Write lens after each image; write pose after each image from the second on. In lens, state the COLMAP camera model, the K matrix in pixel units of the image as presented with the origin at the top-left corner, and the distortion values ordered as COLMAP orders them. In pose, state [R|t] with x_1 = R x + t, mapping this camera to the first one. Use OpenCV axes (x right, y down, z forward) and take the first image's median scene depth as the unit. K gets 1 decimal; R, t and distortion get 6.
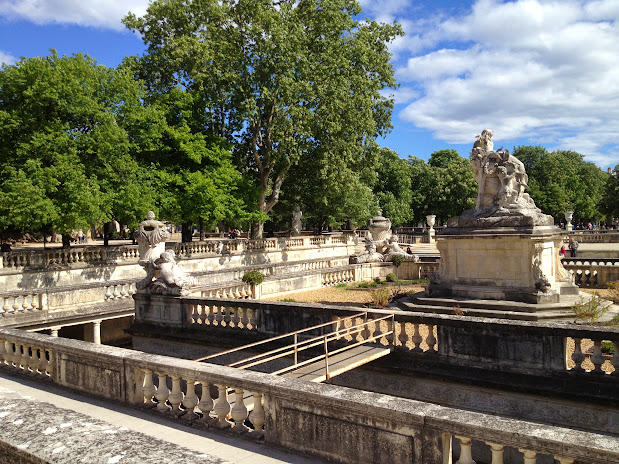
lens RADIAL K [[585.1, 0, 308.4], [0, 585.1, 232.3], [0, 0, 1]] dist [0.065660, 0.000000]
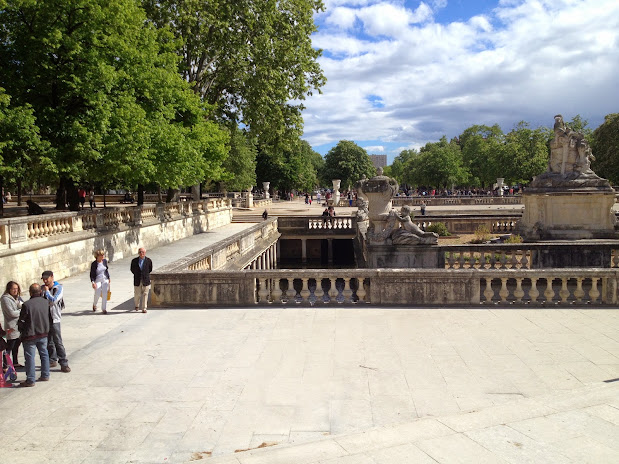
lens RADIAL K [[585.1, 0, 308.7], [0, 585.1, 231.2], [0, 0, 1]] dist [0.065660, 0.000000]
pose [[0.818523, -0.026152, 0.573878, -0.989248], [-0.002858, 0.998766, 0.049591, 0.027165], [-0.574467, -0.042232, 0.817438, 0.223714]]
